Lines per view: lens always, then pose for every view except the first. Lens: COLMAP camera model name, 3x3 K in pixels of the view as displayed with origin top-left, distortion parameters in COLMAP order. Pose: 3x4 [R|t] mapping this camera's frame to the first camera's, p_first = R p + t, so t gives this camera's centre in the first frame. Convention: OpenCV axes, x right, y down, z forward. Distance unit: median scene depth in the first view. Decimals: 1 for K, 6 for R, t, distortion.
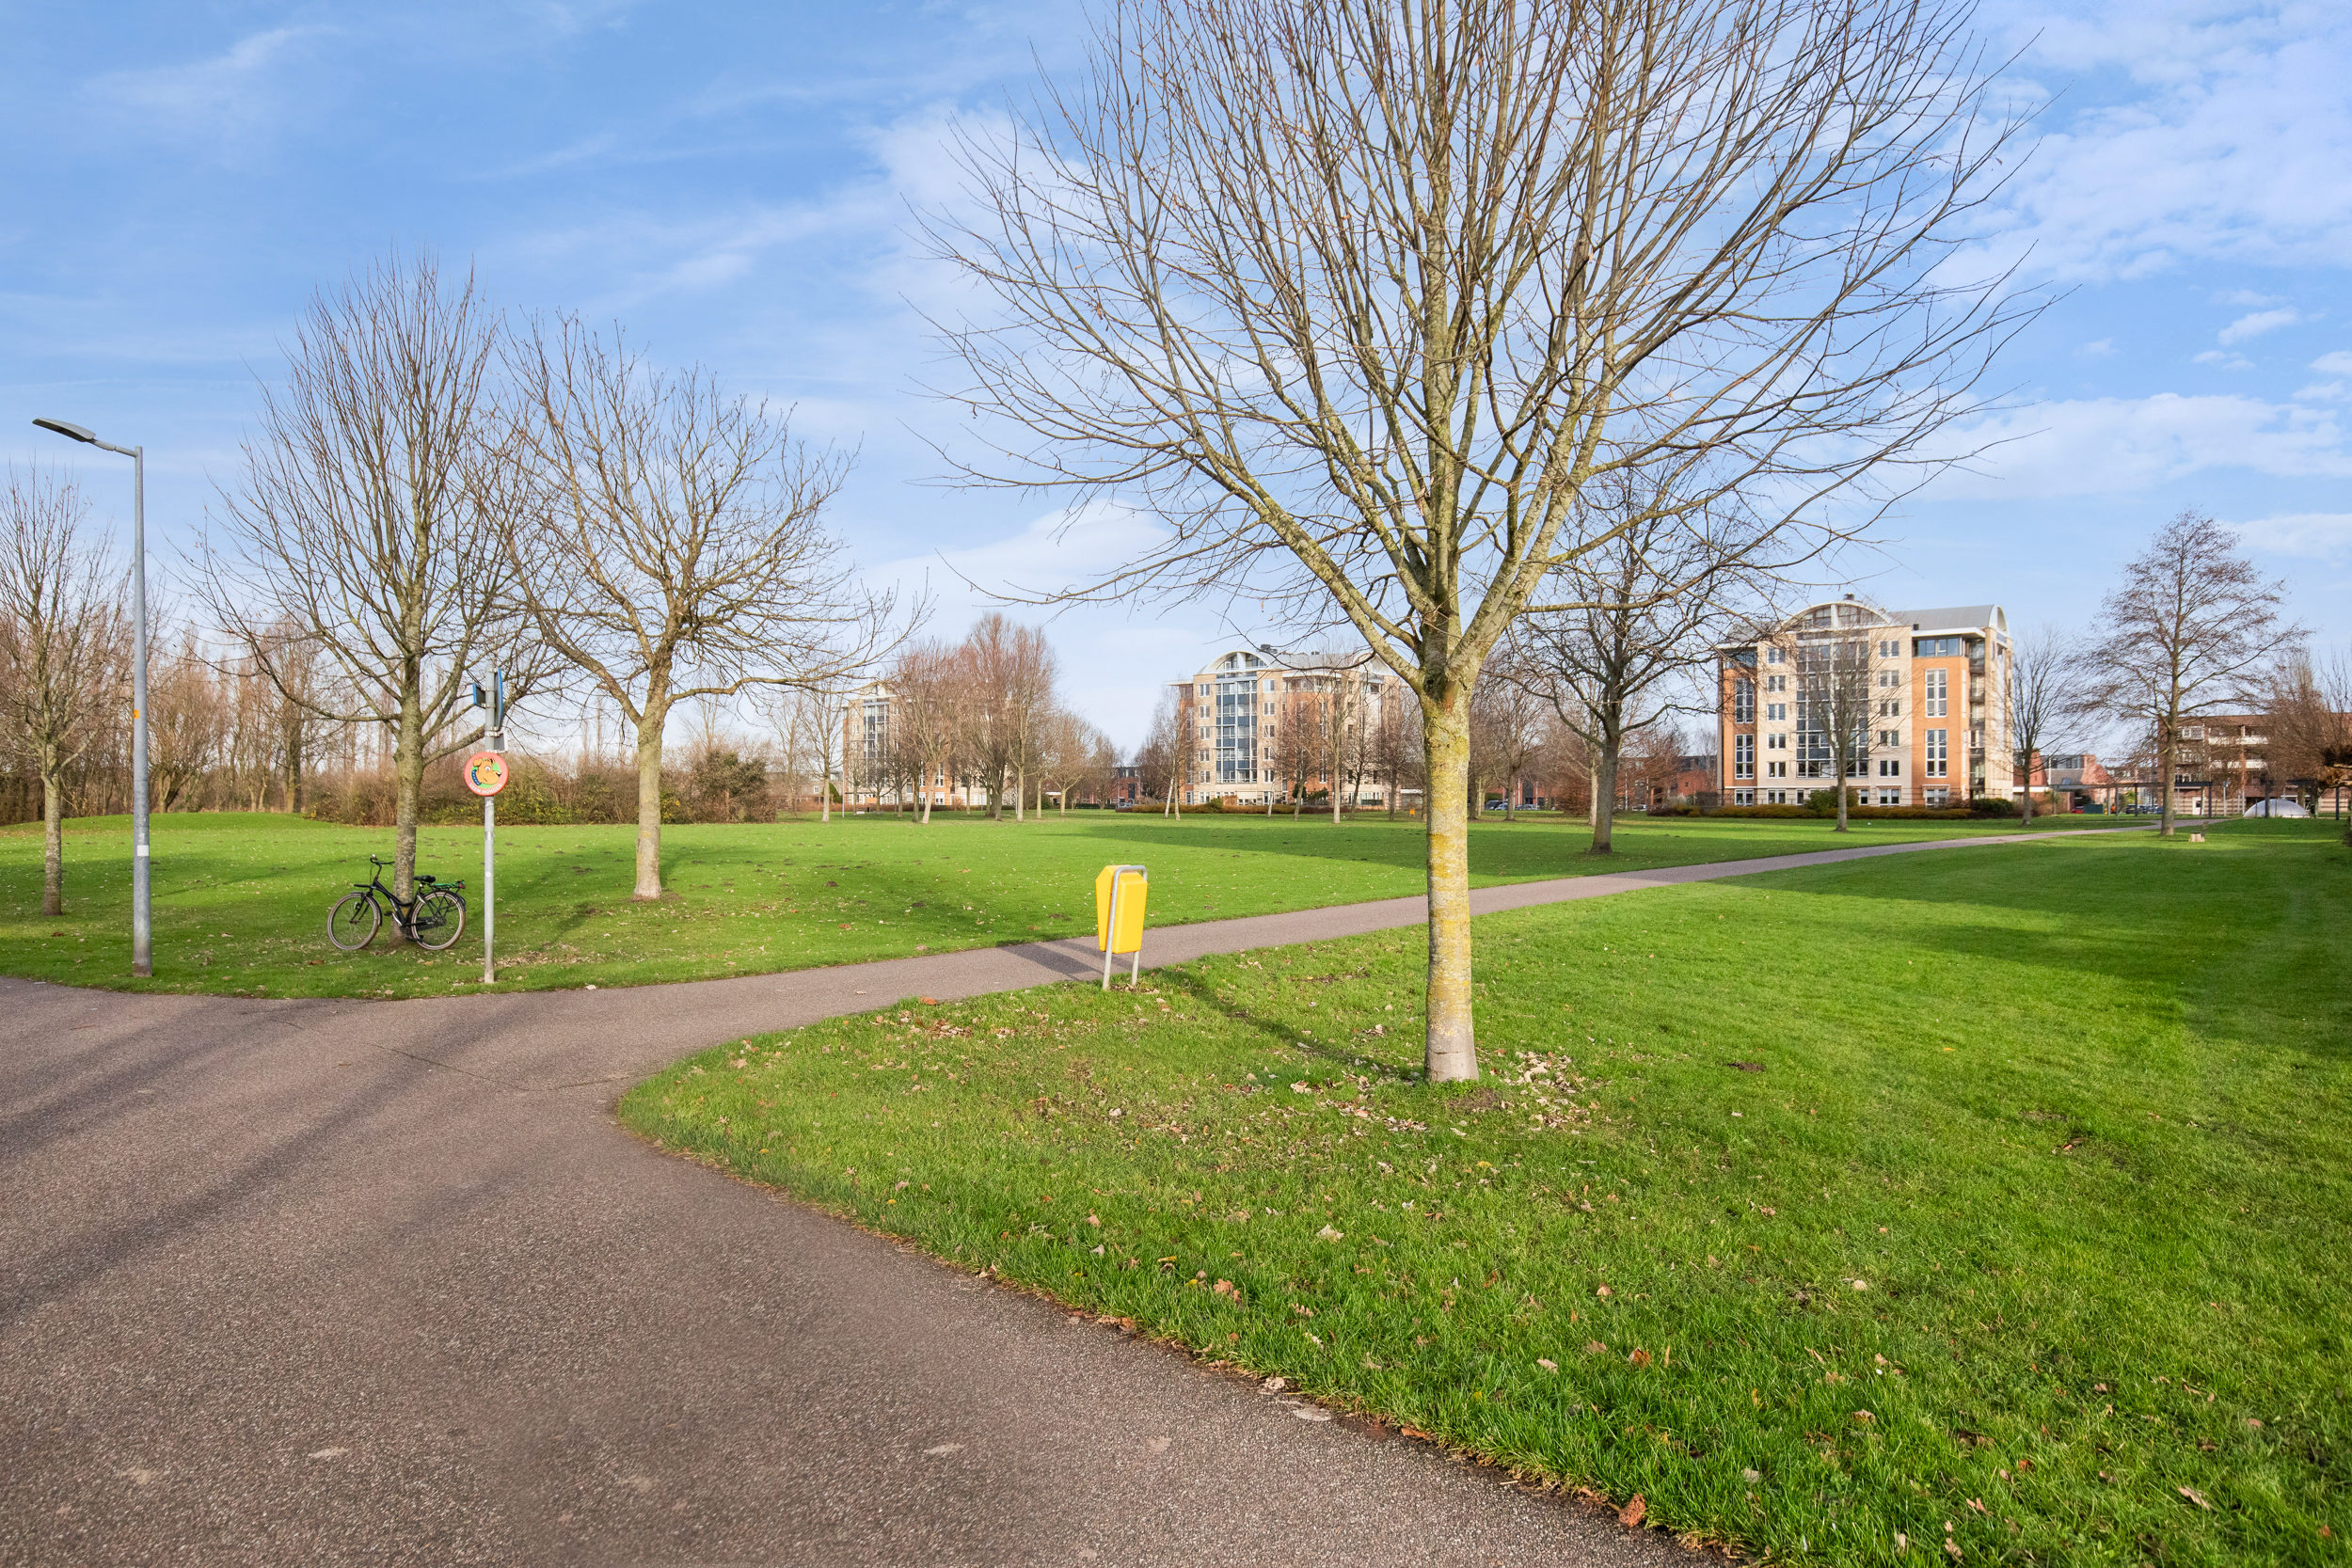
lens RADIAL K [[1405.8, 0, 1177.4], [0, 1405.8, 789.6], [0, 0, 1]] dist [0.007242, 0.001258]
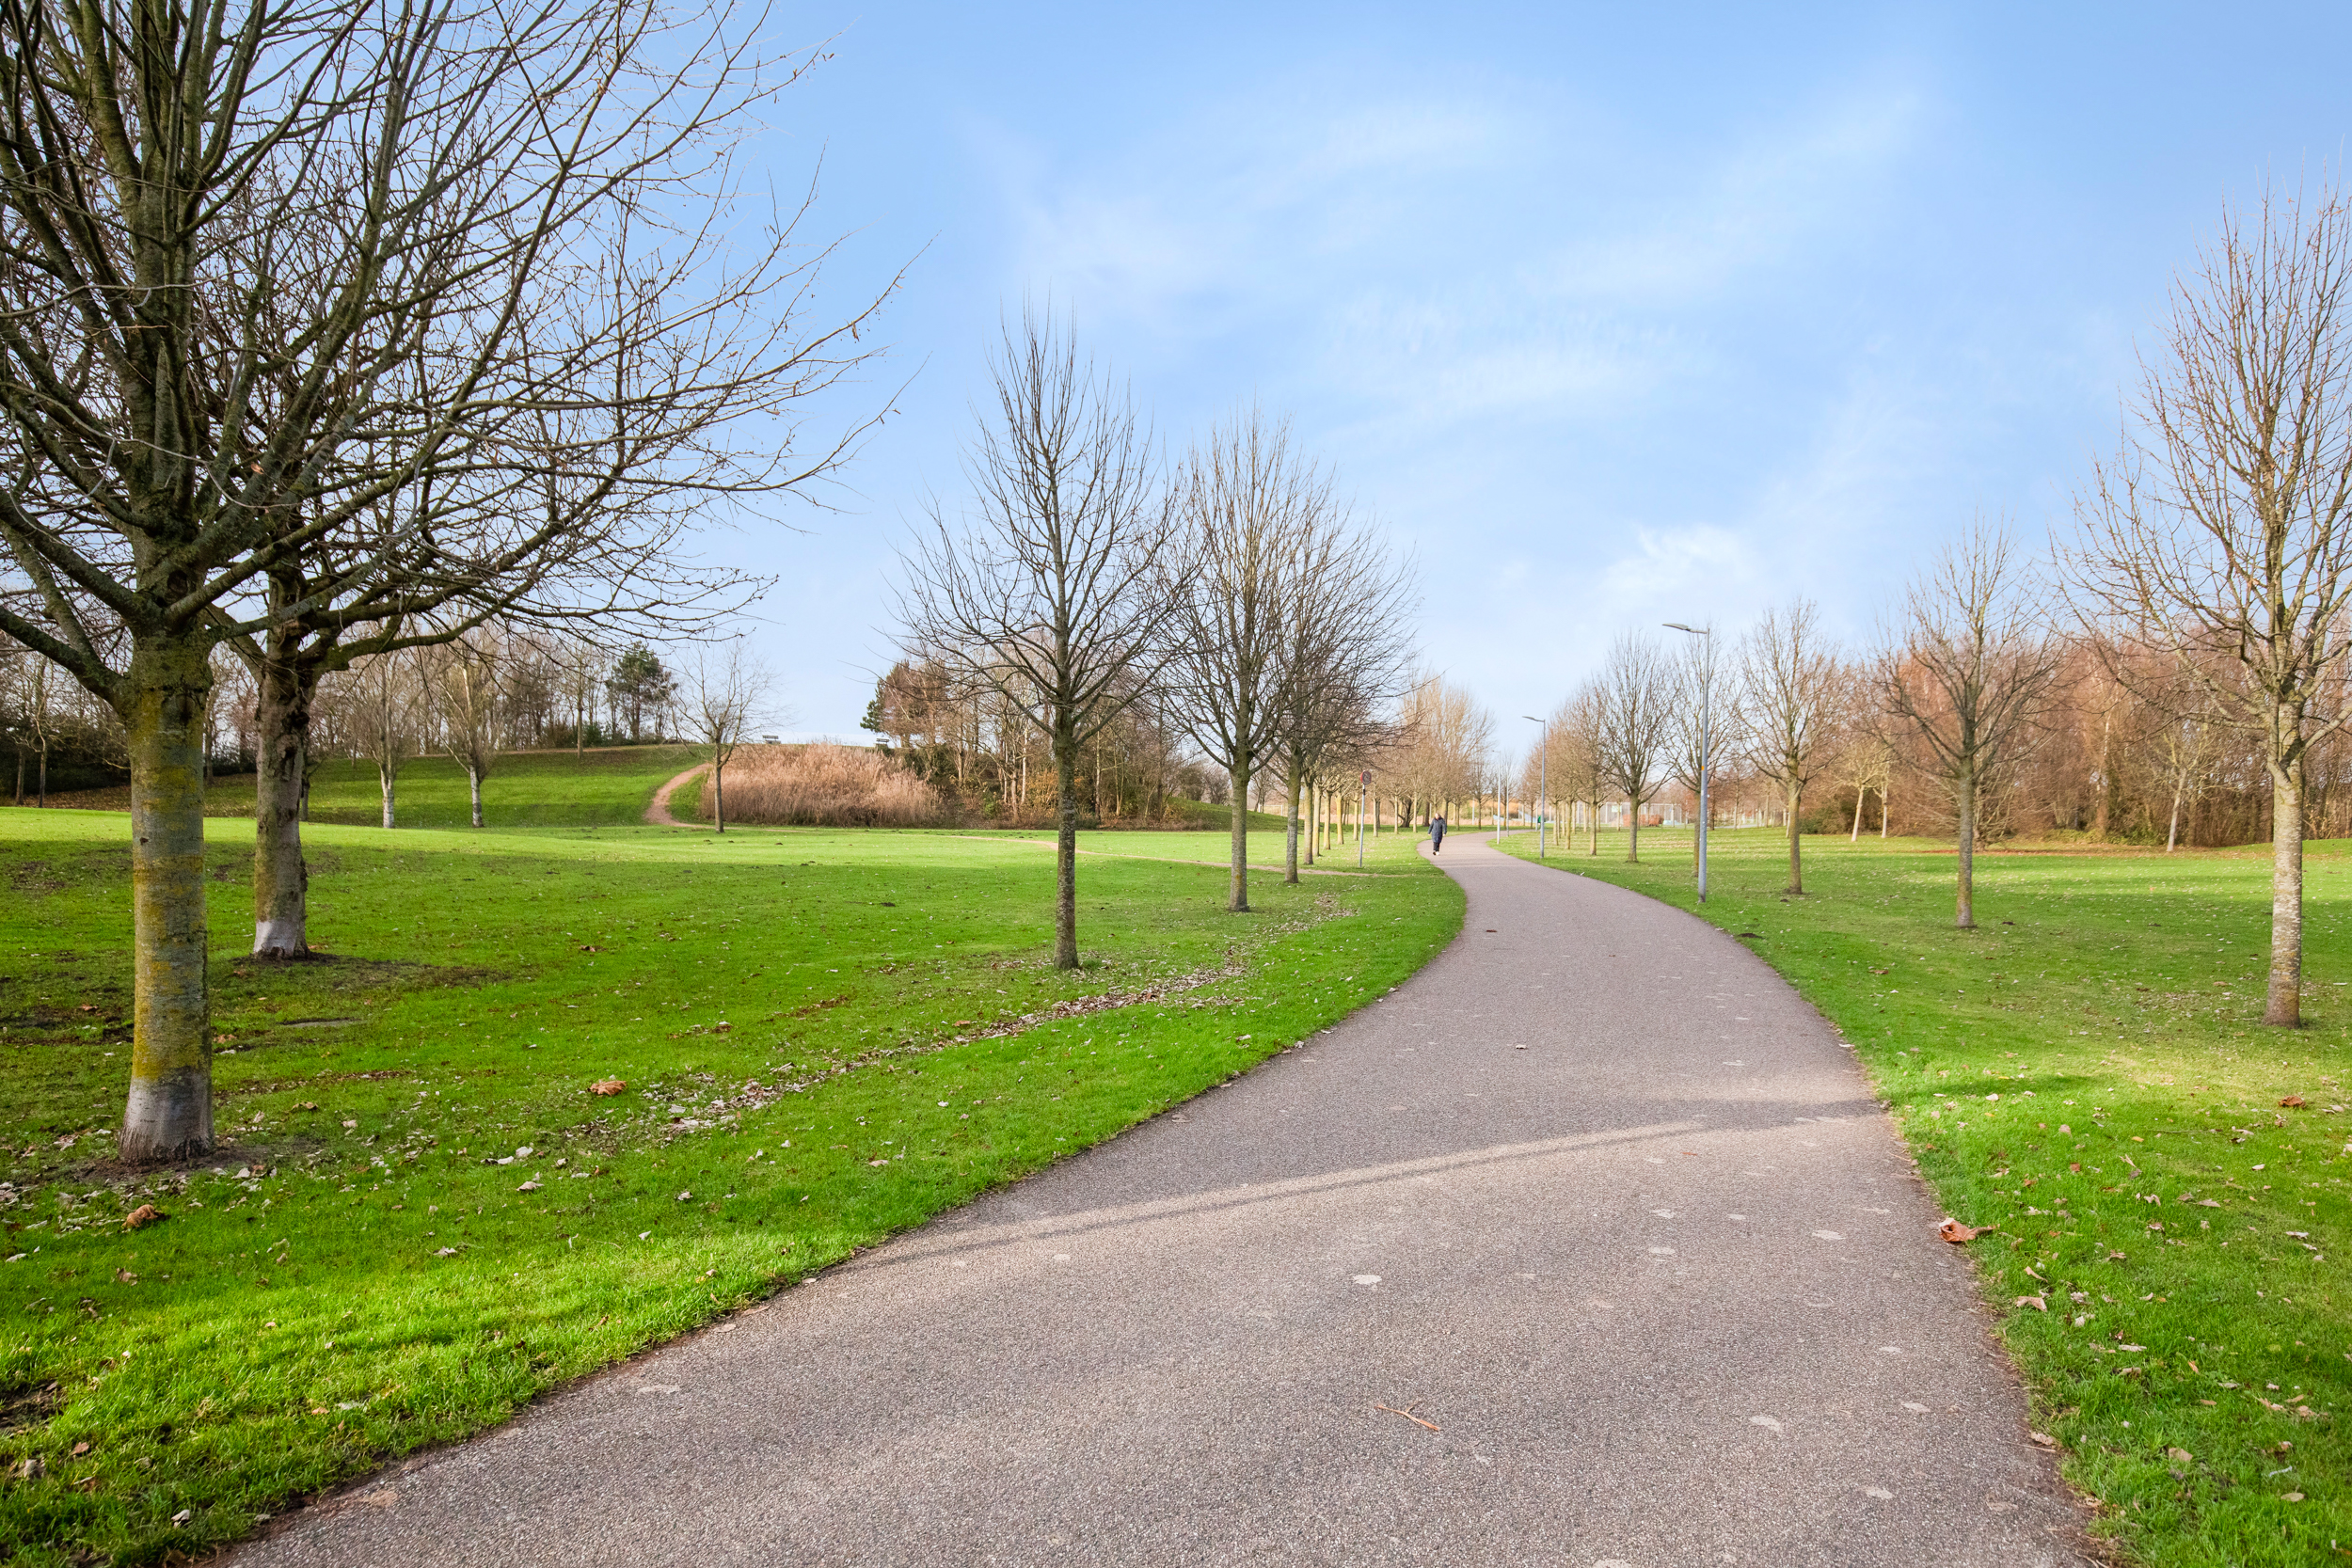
lens RADIAL K [[1405.8, 0, 1179.3], [0, 1405.8, 798.9], [0, 0, 1]] dist [0.007242, 0.001258]
pose [[0.231101, 0.005696, -0.972913, -0.208718], [-0.014343, 0.999894, 0.002447, 0.006601], [0.972824, 0.013389, 0.231158, 0.261951]]
